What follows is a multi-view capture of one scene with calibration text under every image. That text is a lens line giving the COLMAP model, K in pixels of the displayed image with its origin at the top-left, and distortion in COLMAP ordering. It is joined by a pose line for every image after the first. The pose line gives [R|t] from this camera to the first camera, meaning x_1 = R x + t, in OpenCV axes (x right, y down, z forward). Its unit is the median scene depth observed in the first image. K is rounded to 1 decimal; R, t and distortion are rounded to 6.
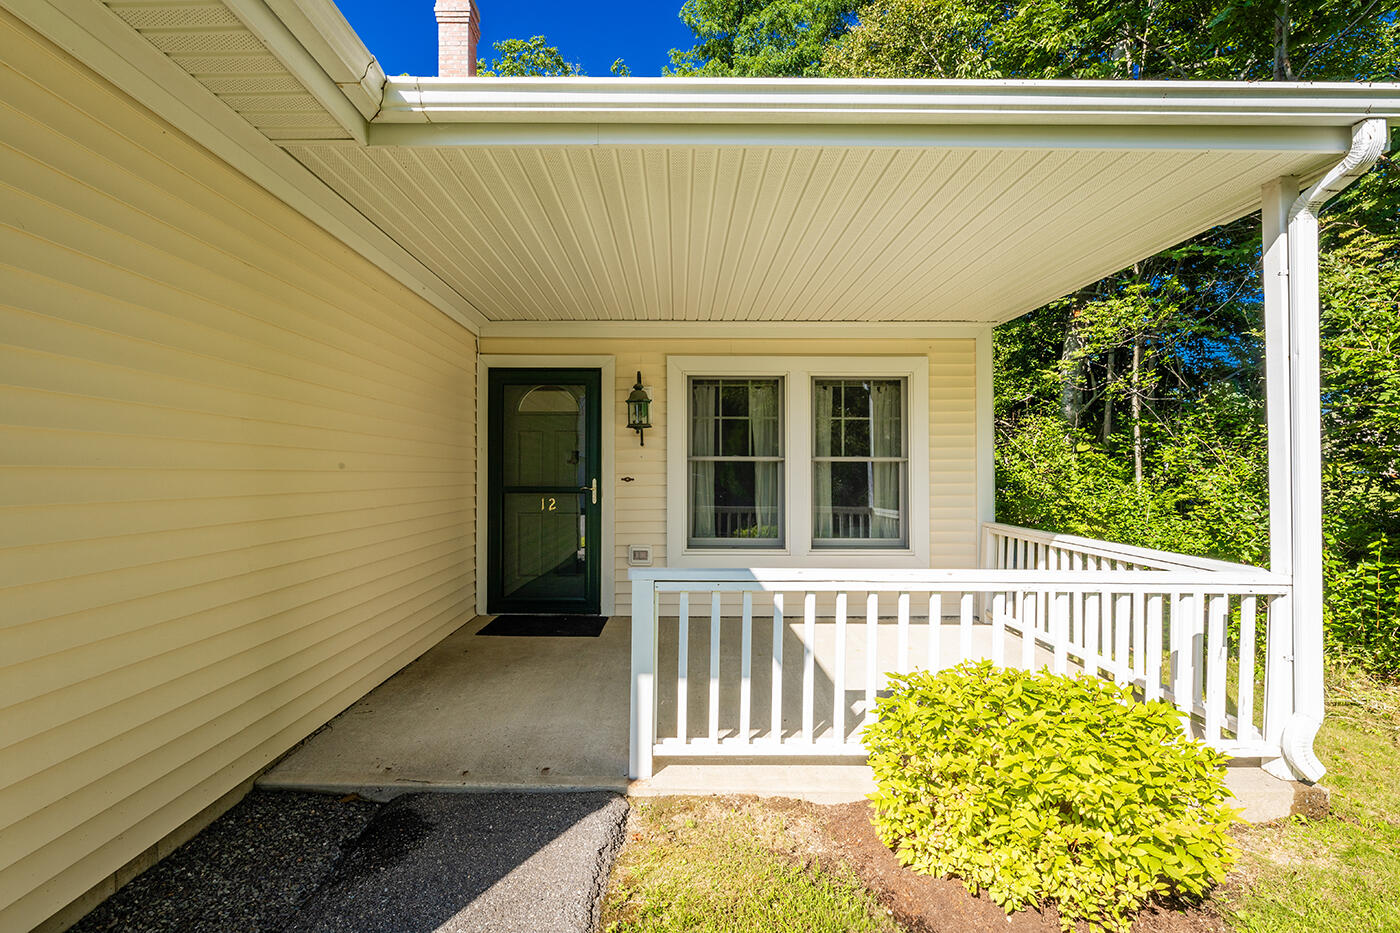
lens RADIAL K [[592.5, 0, 700.0], [0, 592.5, 466.5], [0, 0, 1]] dist [-0.002805, -0.000119]
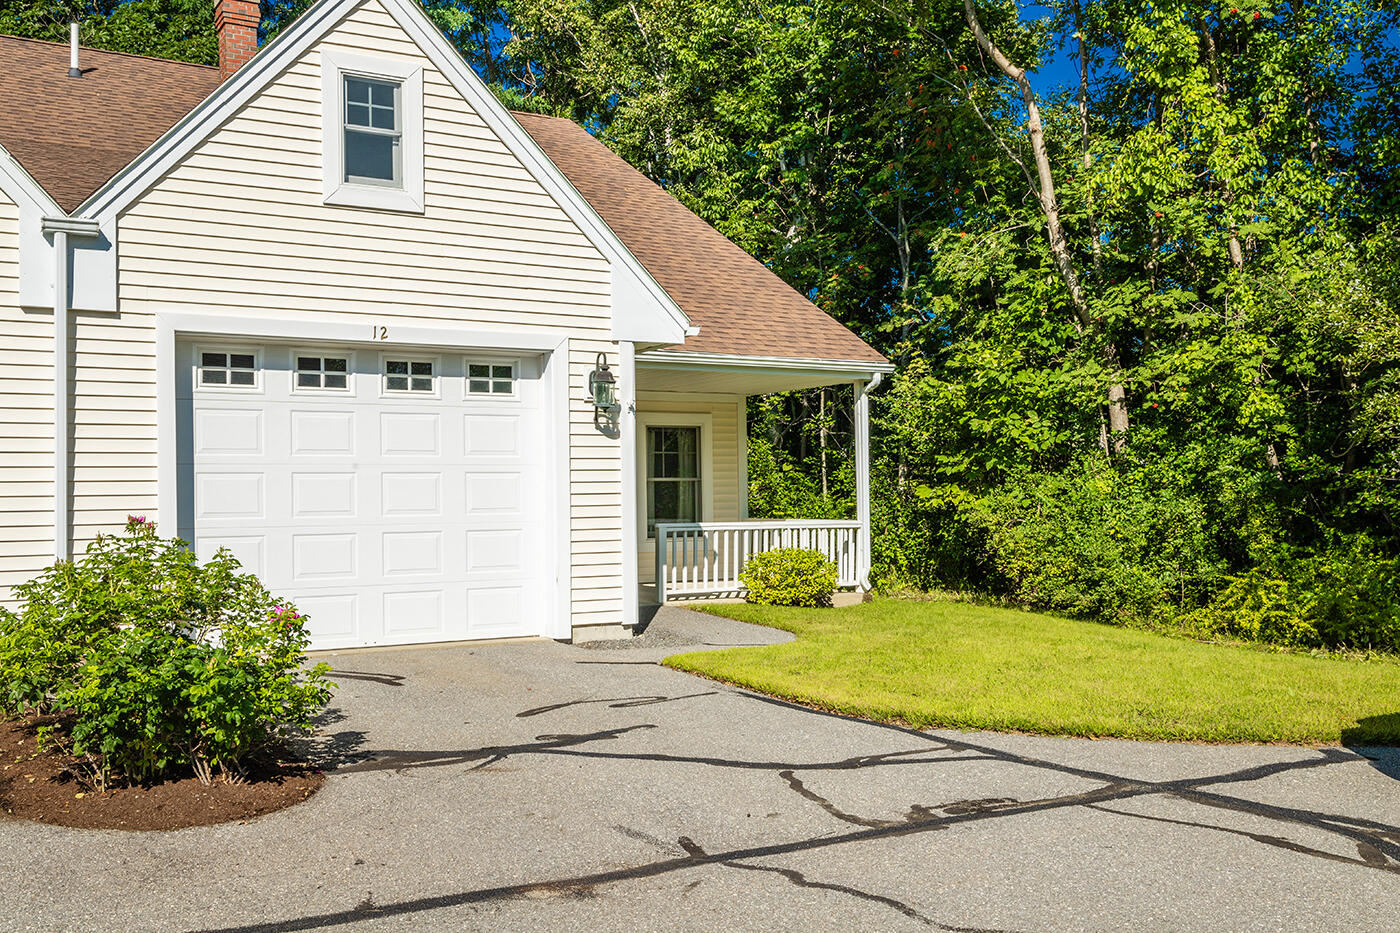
lens RADIAL K [[1480.7, 0, 700.0], [0, 1480.7, 466.5], [0, 0, 1]] dist [0.003199, 0.001678]
pose [[0.857843, 0.000552, 0.513912, -1.636973], [0.007705, 0.999873, -0.013935, 0.008882], [-0.513854, 0.015914, 0.857730, -2.316366]]
